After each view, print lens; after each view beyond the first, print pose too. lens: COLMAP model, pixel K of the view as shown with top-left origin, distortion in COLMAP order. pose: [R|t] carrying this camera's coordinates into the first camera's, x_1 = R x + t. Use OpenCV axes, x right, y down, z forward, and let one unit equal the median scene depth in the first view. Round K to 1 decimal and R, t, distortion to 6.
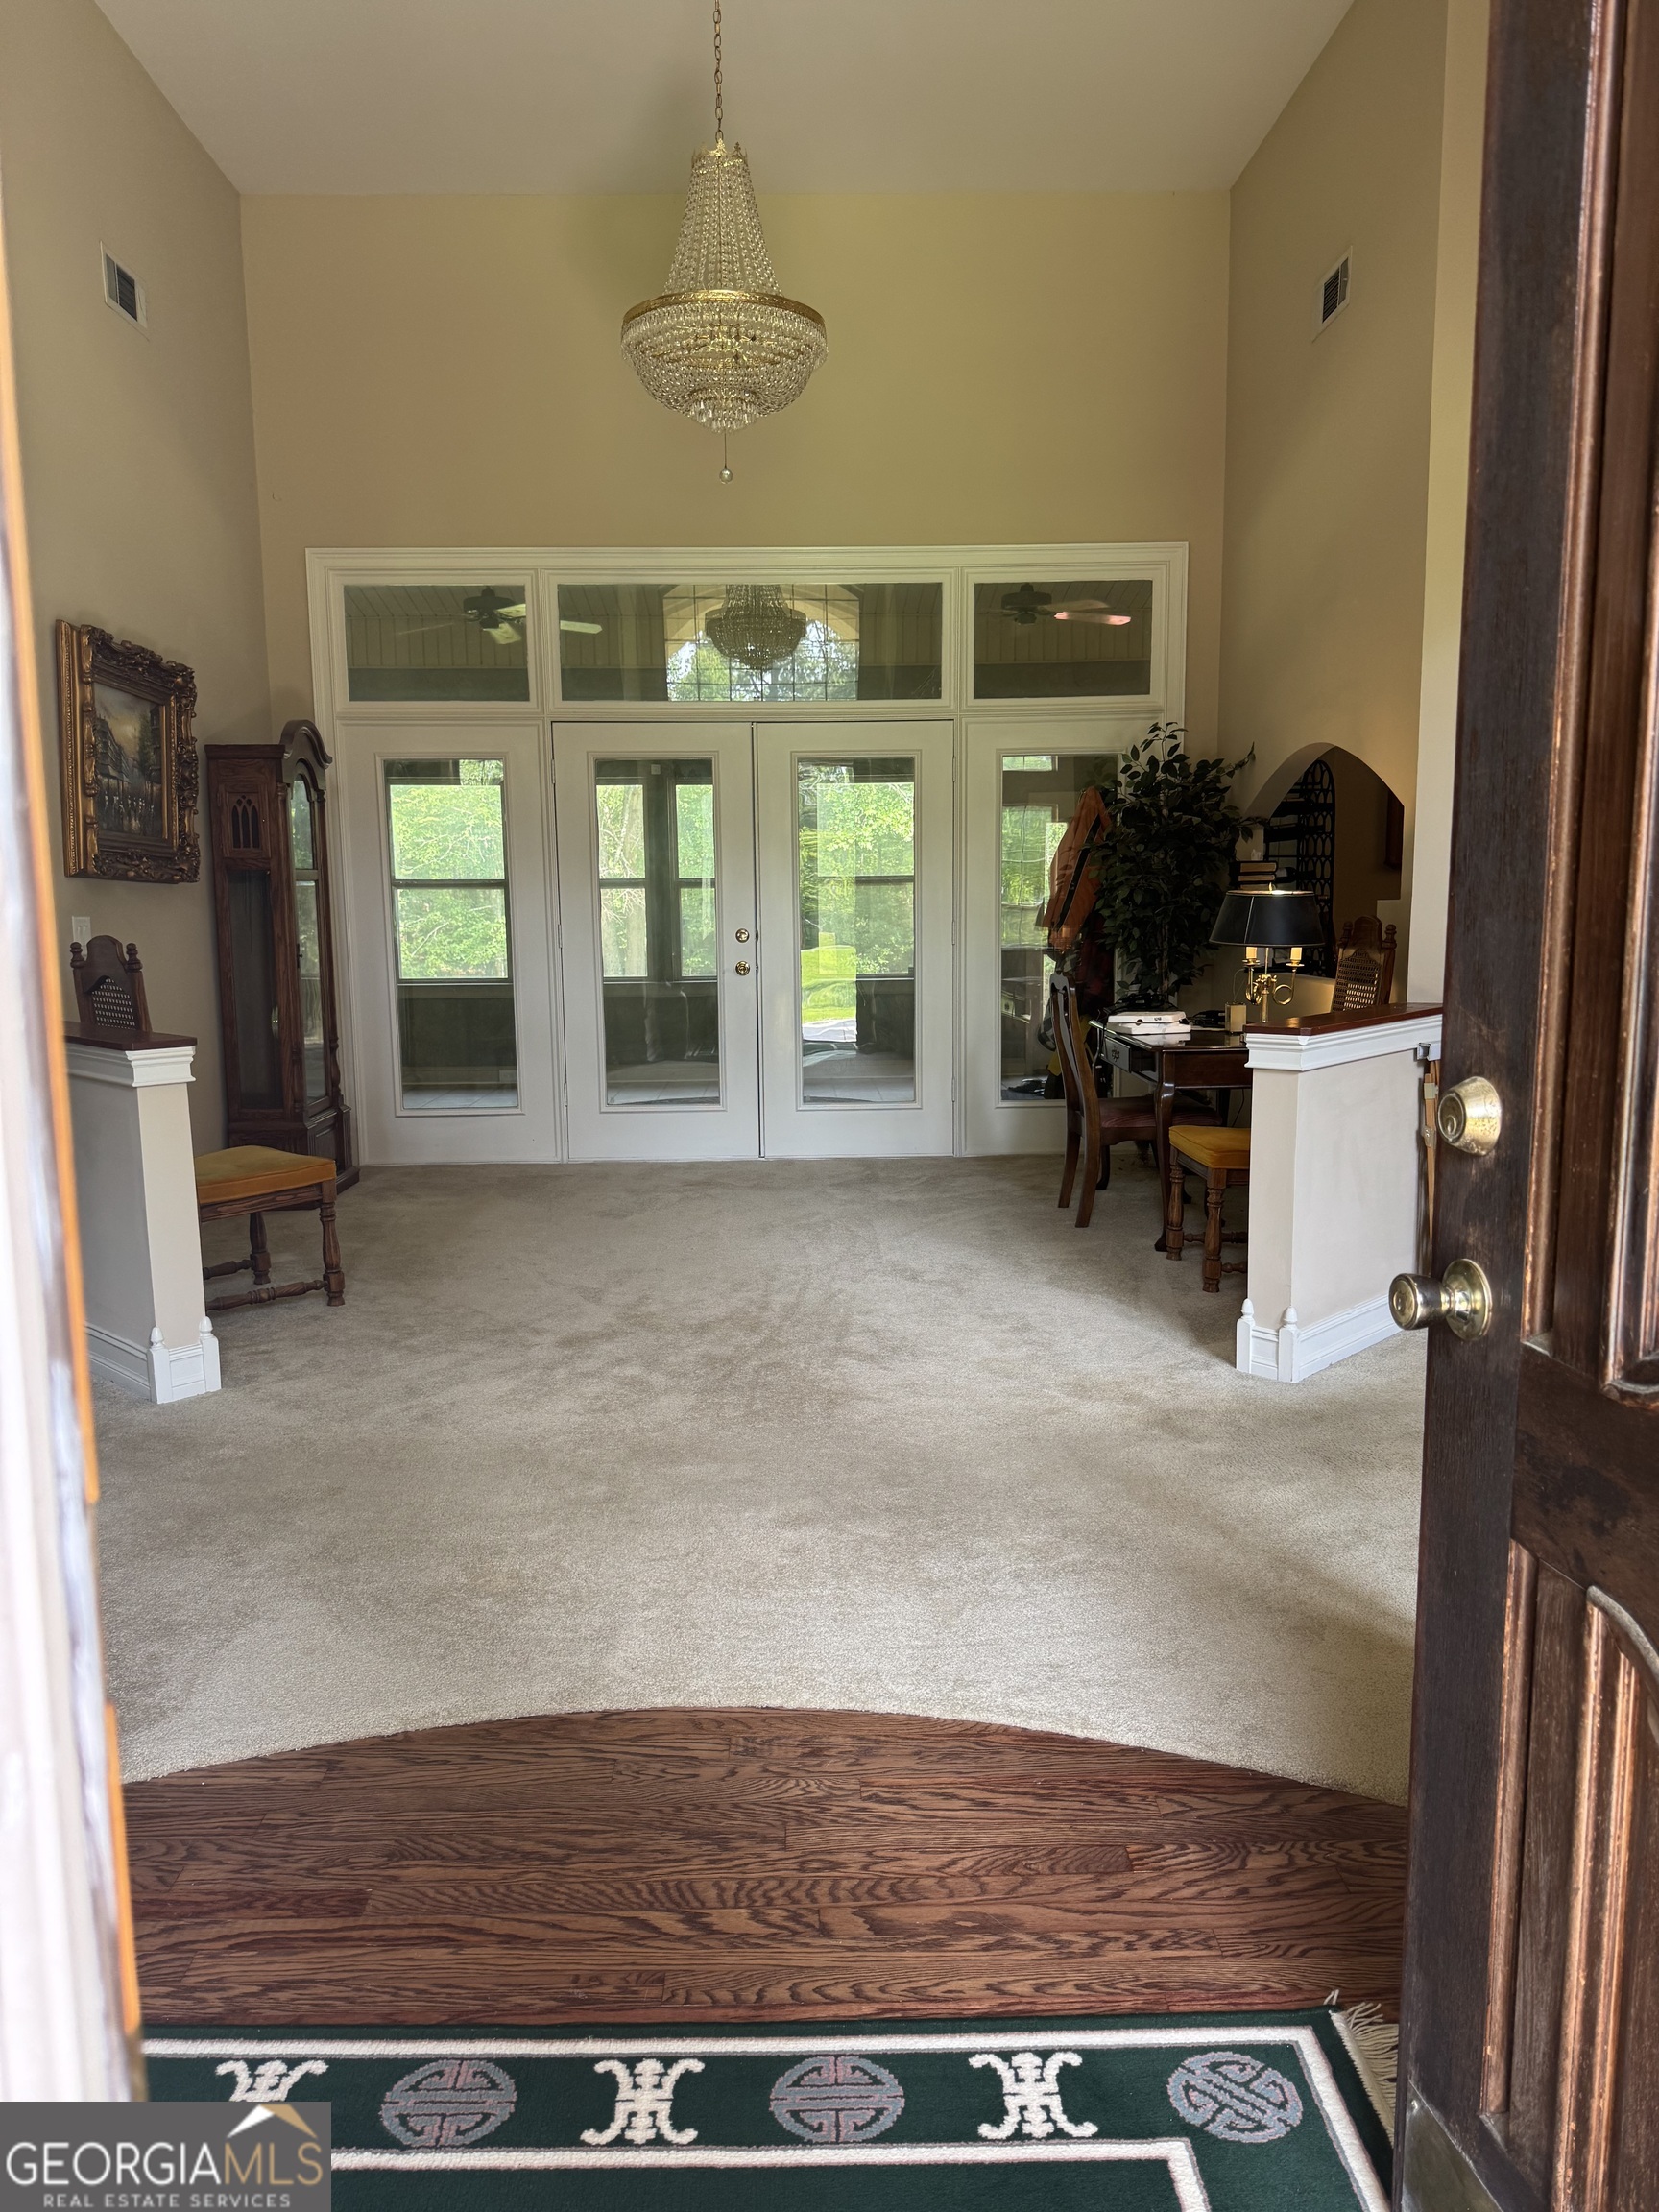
lens RADIAL K [[1545.0, 0, 829.5], [0, 1545.0, 1106.0], [0, 0, 1]] dist [0.002109, -0.000586]
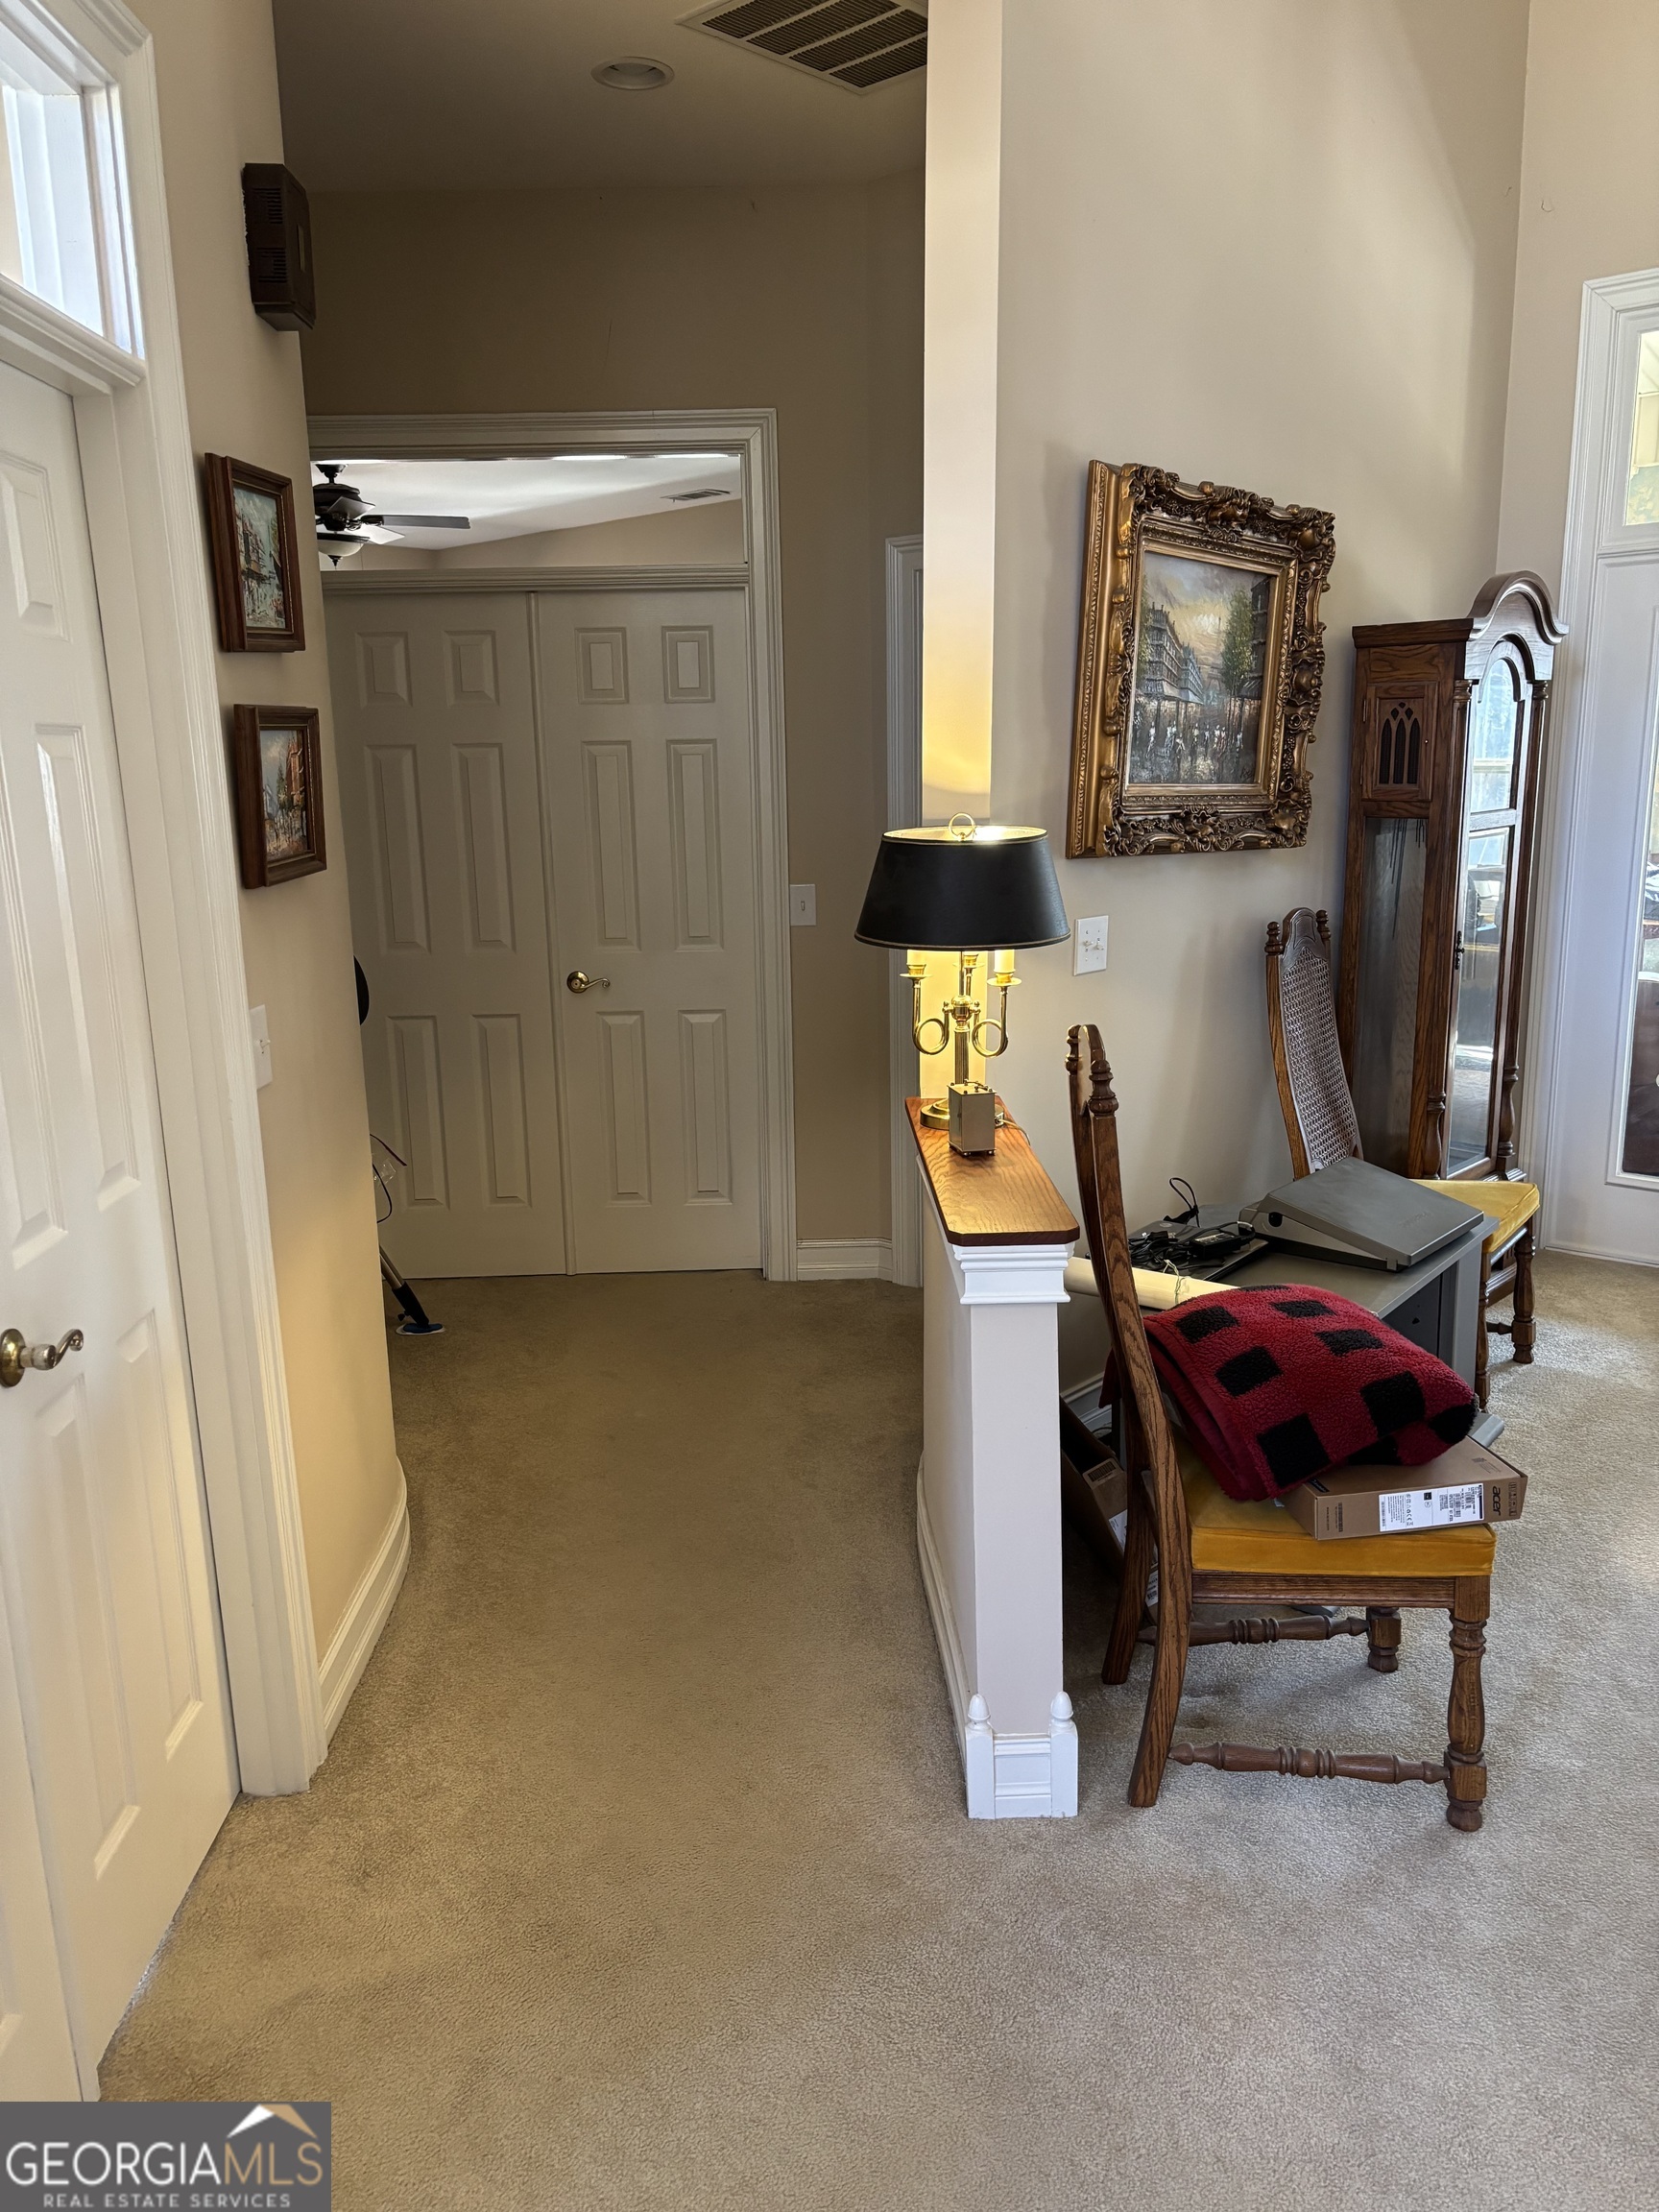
lens RADIAL K [[1602.0, 0, 829.5], [0, 1602.0, 1106.0], [0, 0, 1]] dist [0.007424, -0.000190]
pose [[0.708601, 0.142502, -0.691070, -0.063704], [-0.085347, 0.989513, 0.116531, -0.102000], [0.700429, -0.023593, 0.713332, 0.383440]]
